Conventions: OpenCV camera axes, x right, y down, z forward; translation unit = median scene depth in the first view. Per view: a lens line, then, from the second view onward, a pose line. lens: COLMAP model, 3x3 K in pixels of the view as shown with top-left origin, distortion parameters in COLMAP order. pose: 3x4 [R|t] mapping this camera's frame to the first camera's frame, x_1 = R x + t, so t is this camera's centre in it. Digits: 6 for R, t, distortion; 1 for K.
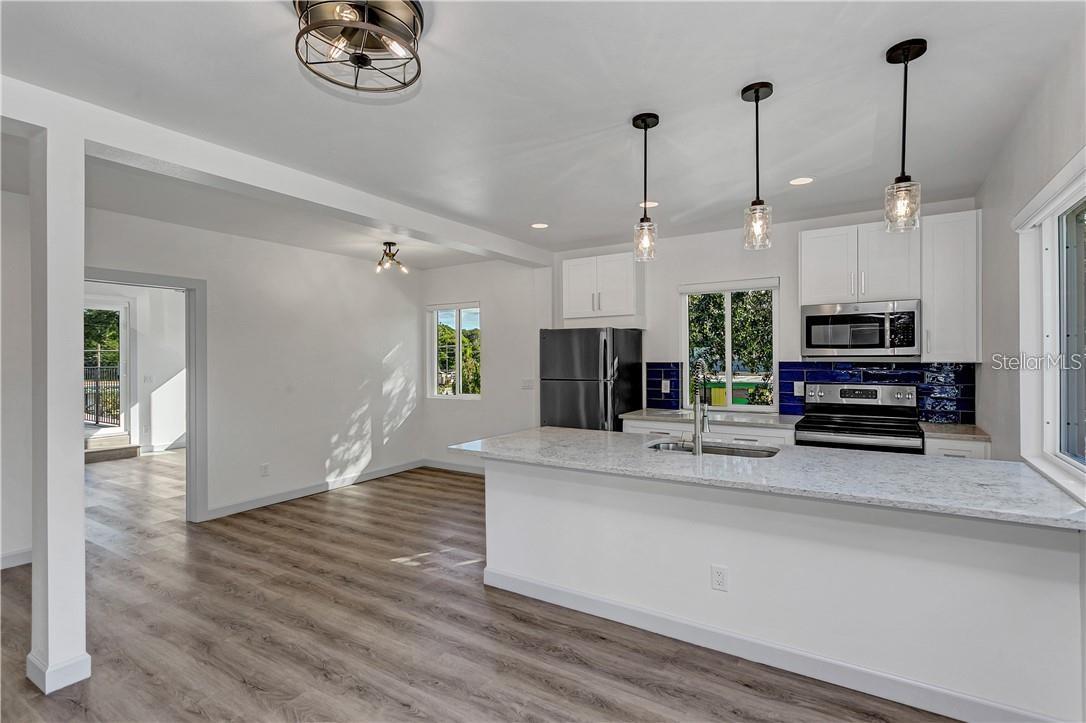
lens RADIAL K [[522.1, 0, 539.1], [0, 522.1, 360.6], [0, 0, 1]] dist [0.000655, 0.000021]
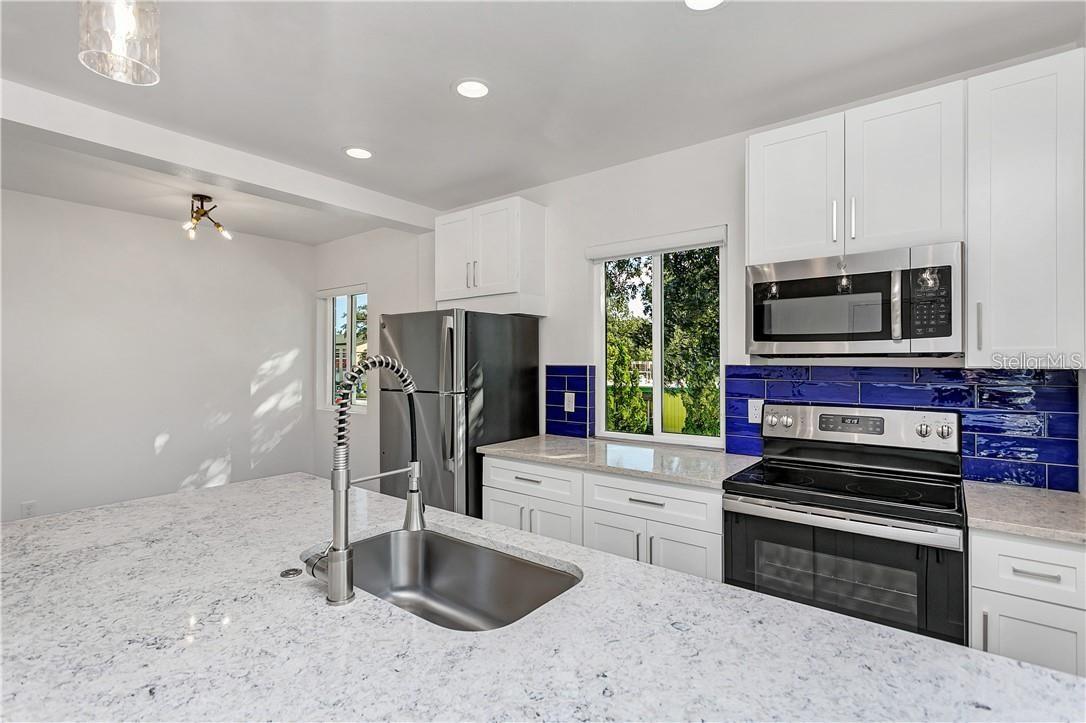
lens RADIAL K [[507.1, 0, 569.6], [0, 507.1, 361.9], [0, 0, 1]] dist [0.003742, 0.000420]
pose [[0.998027, 0.006170, -0.062479, 0.345510], [-0.006512, 0.999965, -0.005262, 0.002505], [0.062445, 0.005659, 0.998032, 0.441334]]
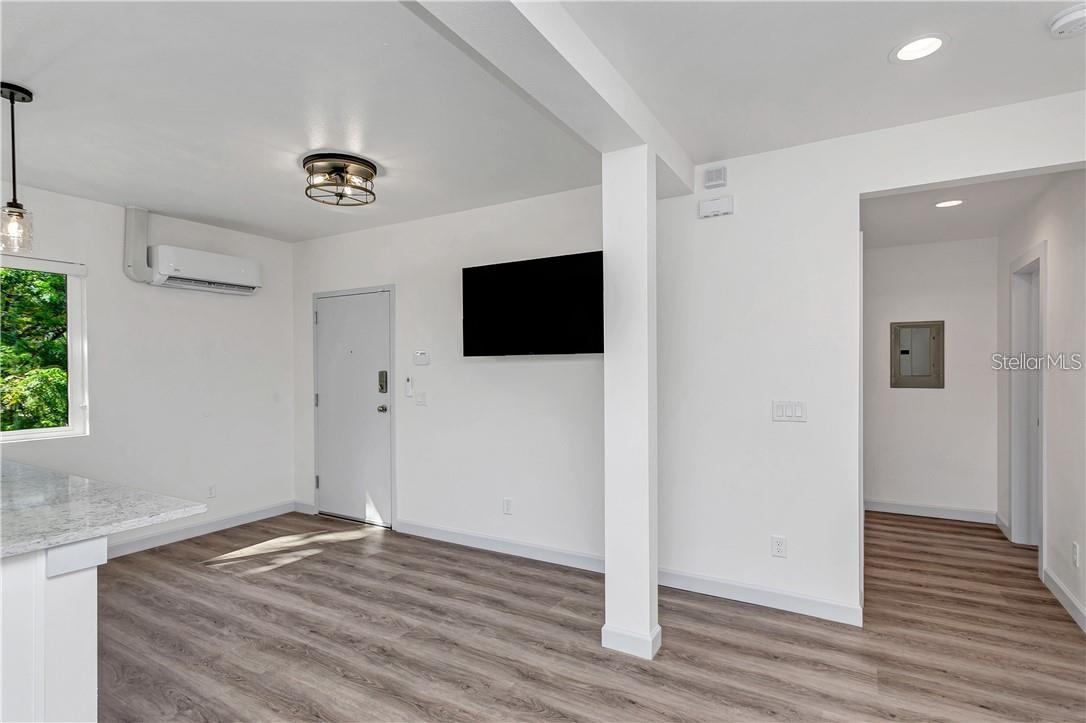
lens RADIAL K [[525.6, 0, 545.5], [0, 525.6, 368.4], [0, 0, 1]] dist [0.000118, -0.000131]
pose [[-0.998244, 0.010579, -0.058290, -0.392206], [0.009884, 0.999877, 0.012185, 0.002572], [0.058411, 0.011588, -0.998225, 1.202417]]
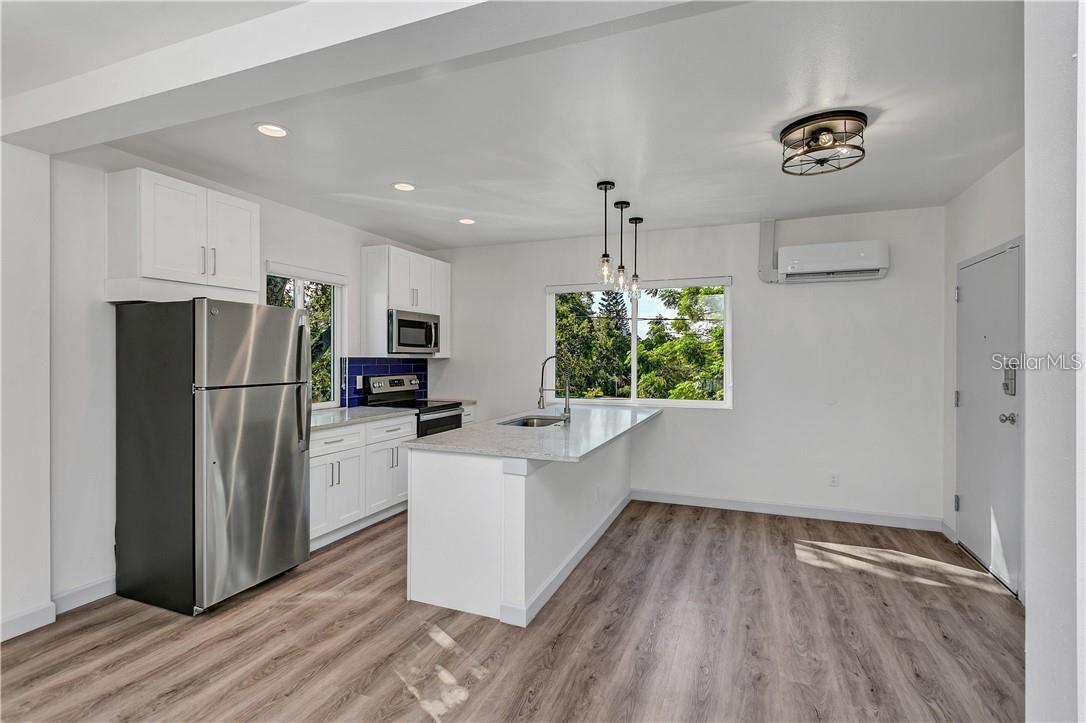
lens RADIAL K [[545.3, 0, 535.8], [0, 545.3, 356.8], [0, 0, 1]] dist [0.003833, -0.012178]
pose [[-0.184988, 0.001497, 0.982740, -0.754955], [0.007411, 0.999973, -0.000128, 0.002639], [-0.982713, 0.007260, -0.184994, 0.905468]]
